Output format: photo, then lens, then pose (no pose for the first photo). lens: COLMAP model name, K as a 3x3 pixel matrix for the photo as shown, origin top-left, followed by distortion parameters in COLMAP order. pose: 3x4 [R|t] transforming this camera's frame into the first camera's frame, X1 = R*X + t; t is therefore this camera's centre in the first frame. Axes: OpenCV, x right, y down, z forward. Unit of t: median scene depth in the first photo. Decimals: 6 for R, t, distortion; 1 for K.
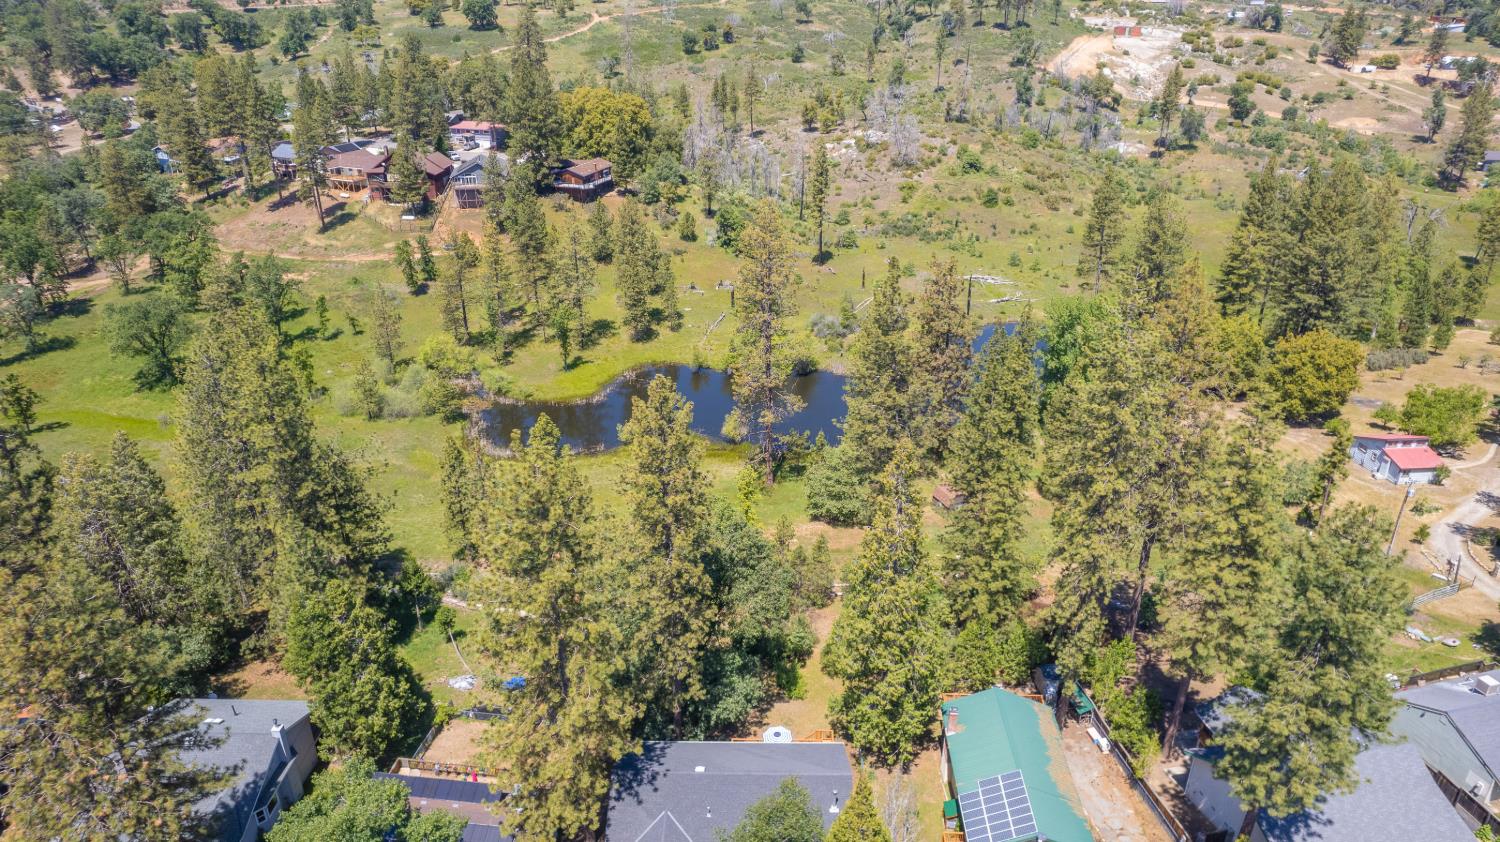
lens RADIAL K [[958.0, 0, 753.6], [0, 958.0, 422.9], [0, 0, 1]] dist [-0.080768, 0.071816]
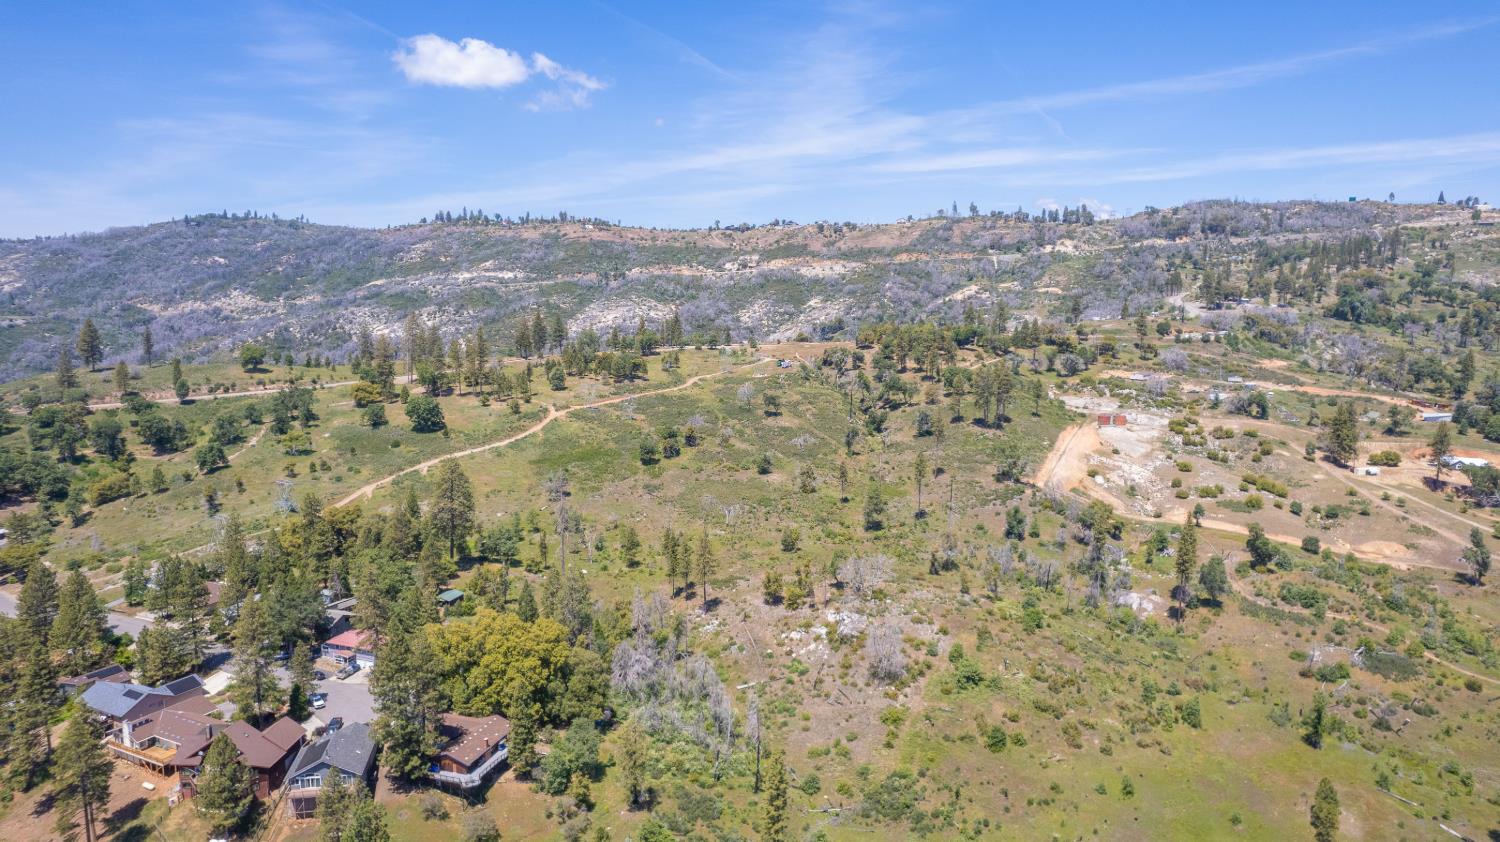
lens RADIAL K [[958.0, 0, 753.6], [0, 958.0, 422.9], [0, 0, 1]] dist [-0.080768, 0.071816]
pose [[0.999833, 0.000169, 0.018288, 0.020104], [0.005203, 0.956005, -0.293304, -0.165616], [-0.017533, 0.293350, 0.955844, 0.107063]]
